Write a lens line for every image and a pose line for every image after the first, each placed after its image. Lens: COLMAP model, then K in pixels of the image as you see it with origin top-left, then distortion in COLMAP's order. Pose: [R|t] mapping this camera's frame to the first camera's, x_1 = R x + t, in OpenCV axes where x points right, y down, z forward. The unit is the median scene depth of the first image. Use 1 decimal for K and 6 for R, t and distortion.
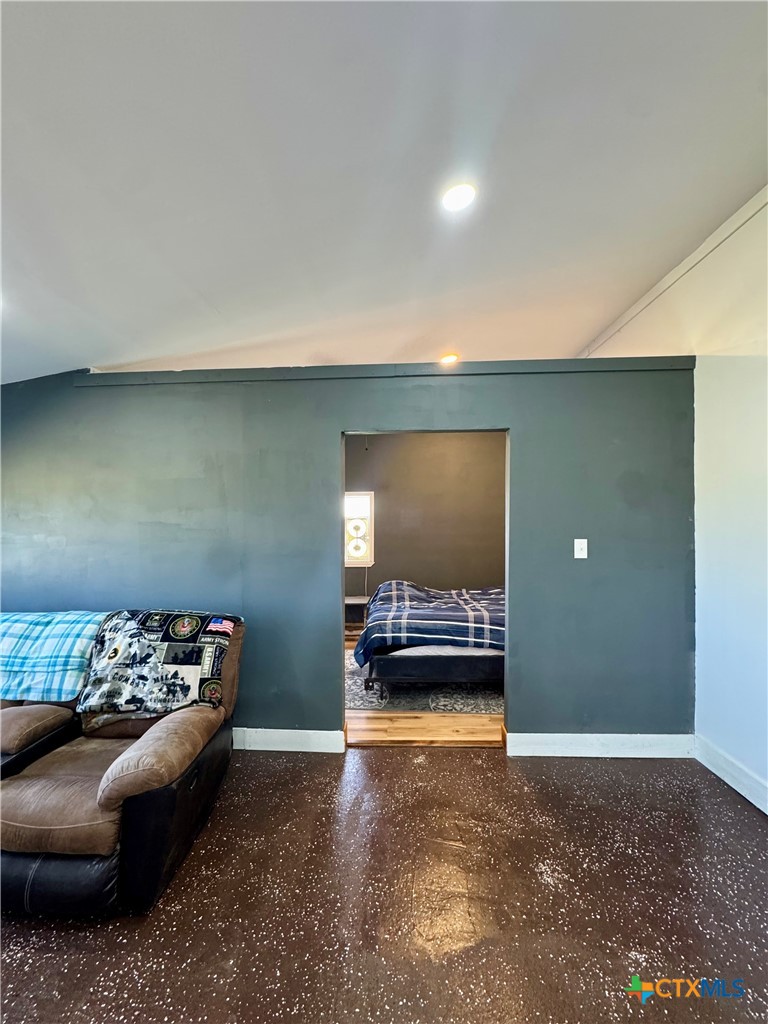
lens RADIAL K [[419.2, 0, 384.8], [0, 419.2, 514.2], [0, 0, 1]] dist [-0.003614, 0.000751]
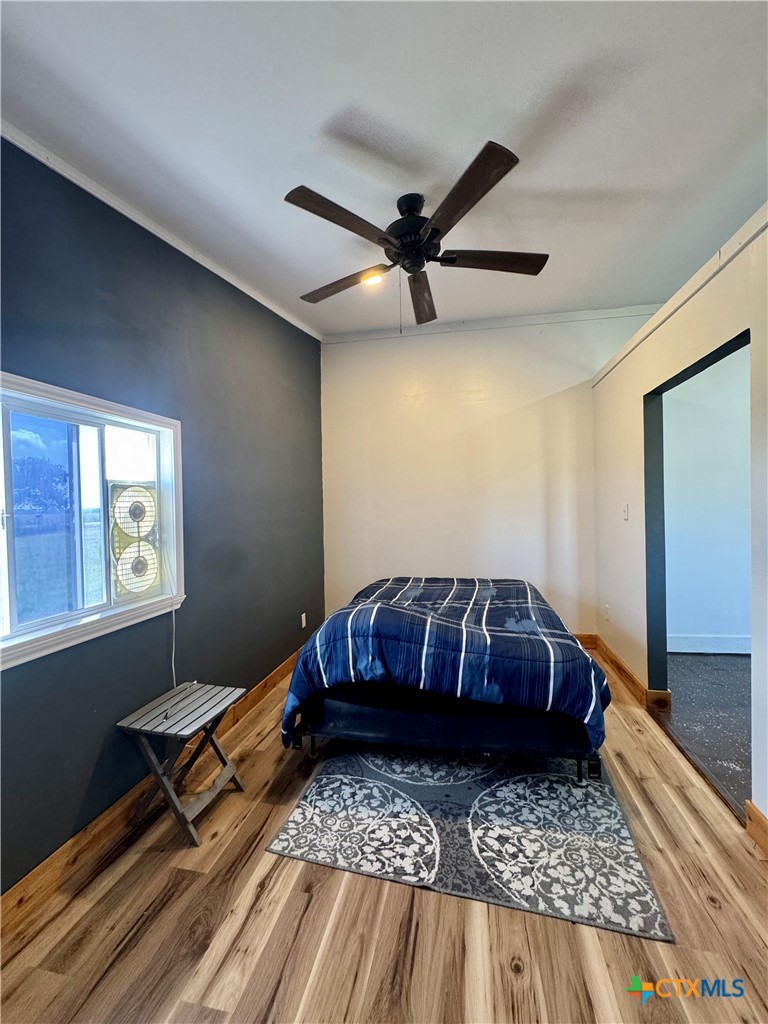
lens RADIAL K [[419.2, 0, 388.9], [0, 419.2, 514.8], [0, 0, 1]] dist [-0.003614, 0.000751]
pose [[0.143305, -0.015288, 0.989561, -0.984166], [0.009626, 0.999855, 0.014053, 0.081736], [-0.989632, 0.007511, 0.143431, 1.840568]]
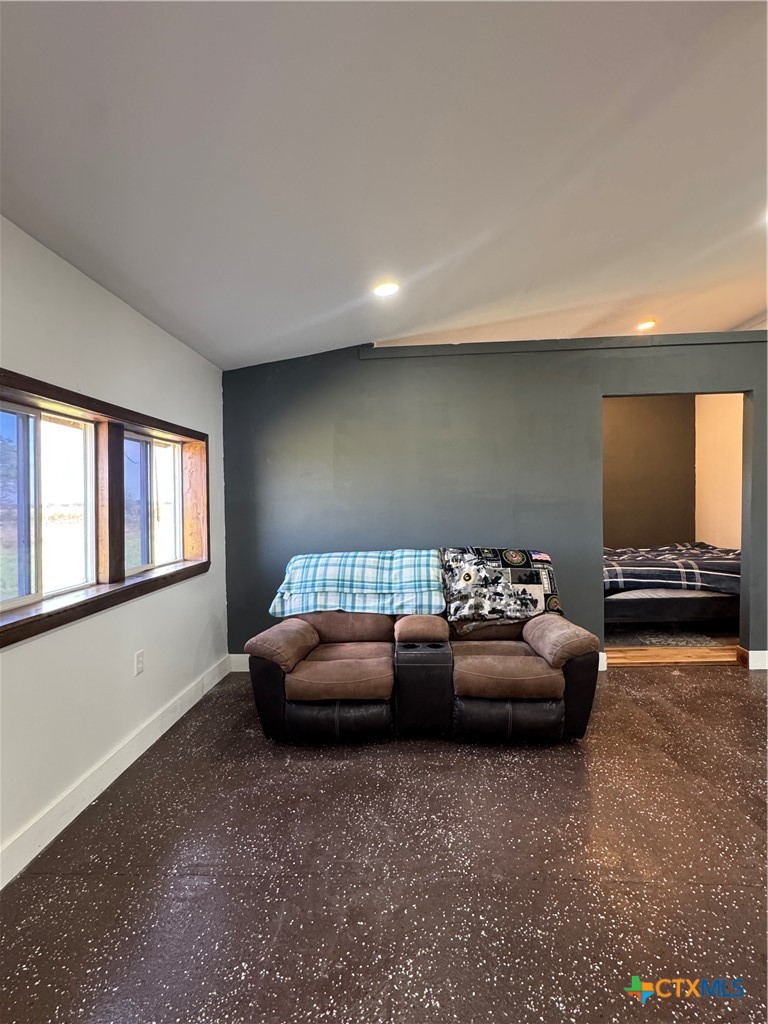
lens RADIAL K [[496.0, 0, 380.9], [0, 496.0, 514.5], [0, 0, 1]] dist [-0.002197, -0.000307]
pose [[0.999869, -0.014929, -0.006280, -0.881229], [0.015163, 0.999122, 0.039049, 0.083373], [0.005692, -0.039139, 0.999218, -0.466442]]
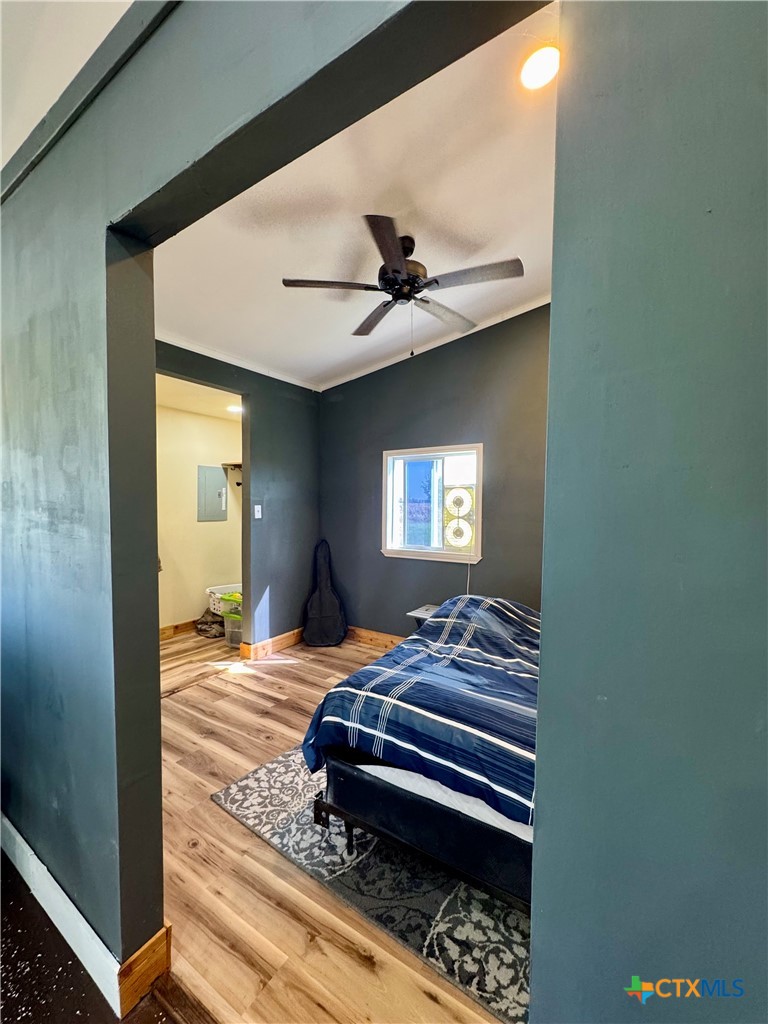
lens RADIAL K [[419.2, 0, 383.6], [0, 419.2, 511.2], [0, 0, 1]] dist [-0.003614, 0.000751]
pose [[0.863101, 0.018387, -0.504697, 0.400934], [-0.002051, 0.999456, 0.032904, 0.065743], [0.505027, -0.027365, 0.862669, 0.968580]]
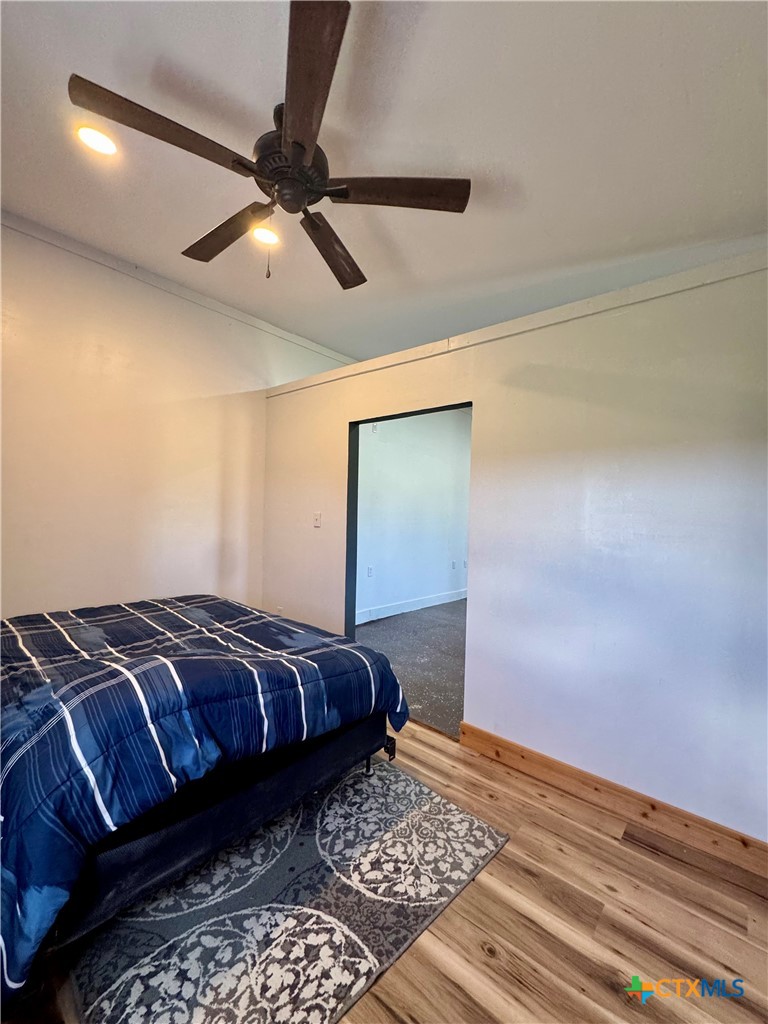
lens RADIAL K [[419.2, 0, 383.1], [0, 419.2, 511.4], [0, 0, 1]] dist [-0.003614, 0.000751]
pose [[-0.785699, -0.015883, 0.618406, -0.652128], [-0.029275, 0.999505, -0.011522, 0.077748], [-0.617916, -0.027157, -0.785775, 2.343472]]
